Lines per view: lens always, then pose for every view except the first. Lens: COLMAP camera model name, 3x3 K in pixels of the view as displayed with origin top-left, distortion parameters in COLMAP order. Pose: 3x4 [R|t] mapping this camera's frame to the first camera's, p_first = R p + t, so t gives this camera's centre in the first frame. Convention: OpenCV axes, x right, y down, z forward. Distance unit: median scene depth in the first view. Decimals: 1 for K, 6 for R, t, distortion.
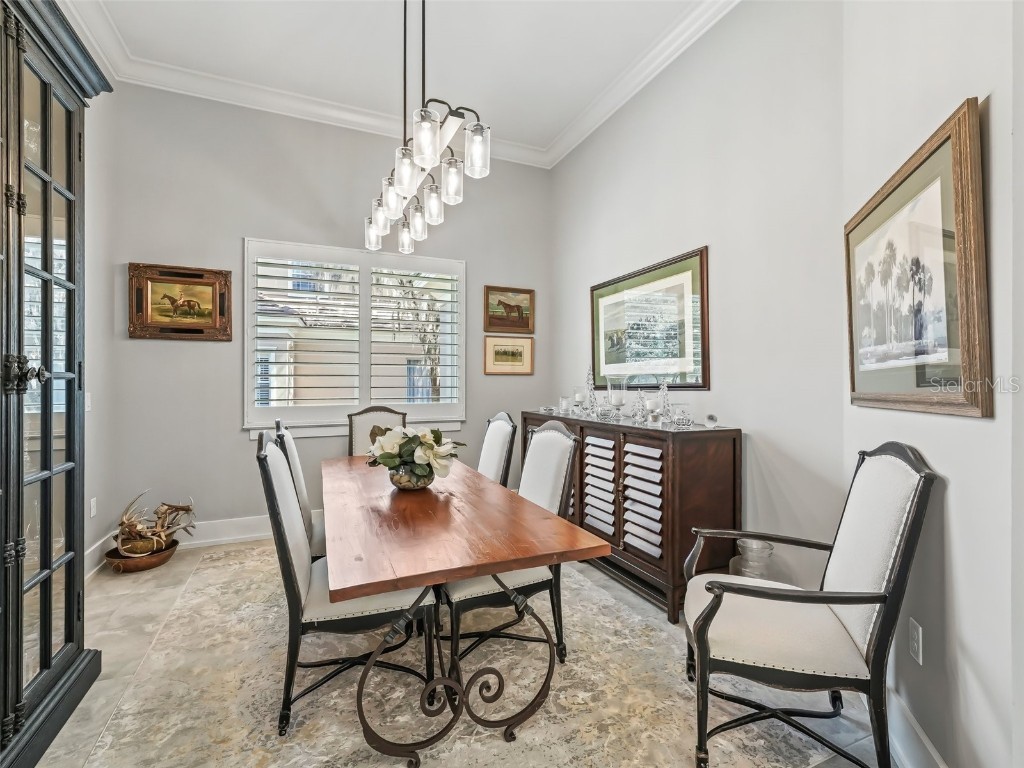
lens RADIAL K [[464.5, 0, 504.8], [0, 464.5, 384.2], [0, 0, 1]] dist [-0.000339, -0.000492]
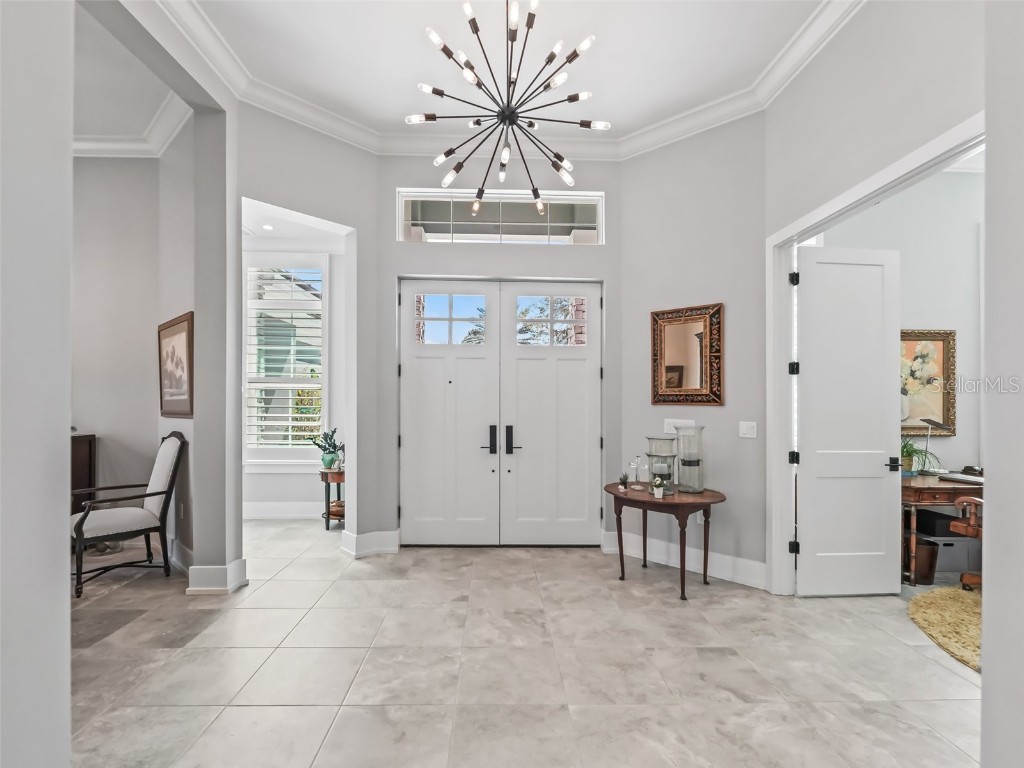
lens RADIAL K [[493.3, 0, 507.9], [0, 493.3, 400.0], [0, 0, 1]] dist [-0.001485, -0.000519]
pose [[0.368735, 0.004060, 0.929526, -0.797686], [-0.002992, 0.999990, -0.003181, -0.027581], [-0.929530, -0.001608, 0.368744, -1.380782]]
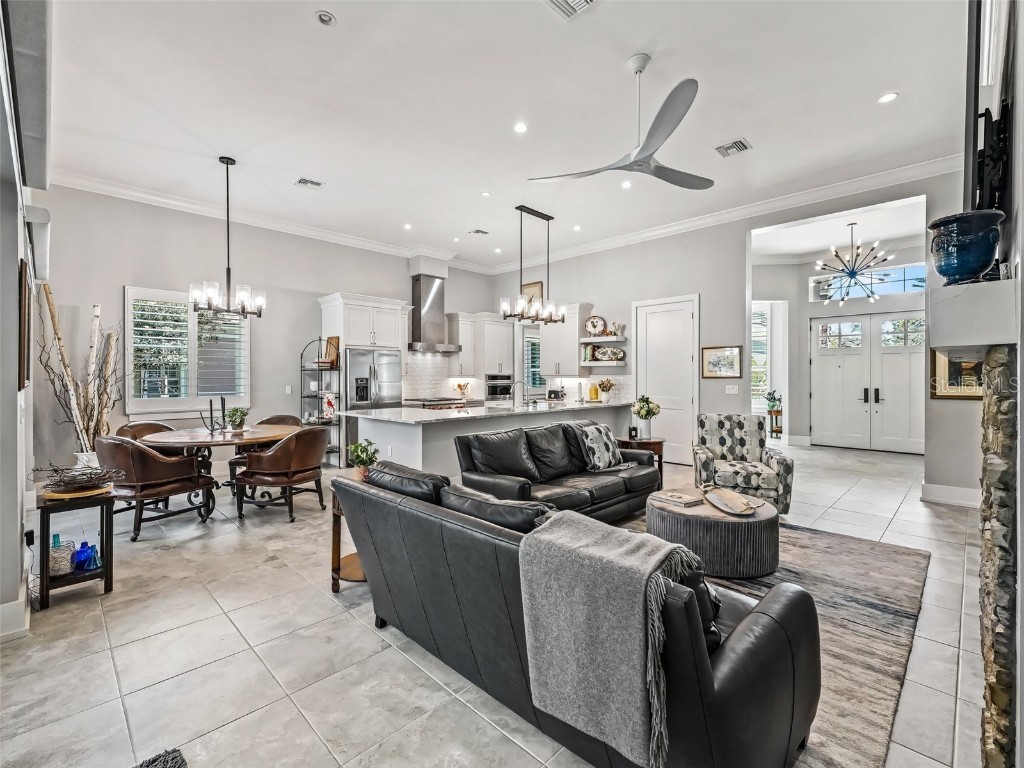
lens RADIAL K [[450.7, 0, 506.0], [0, 450.7, 378.9], [0, 0, 1]] dist [0.002834, 0.000215]
pose [[0.937417, -0.006902, 0.348141, -3.599962], [0.005278, 0.999970, 0.005614, -0.046789], [-0.348169, -0.003425, 0.937426, -3.477145]]
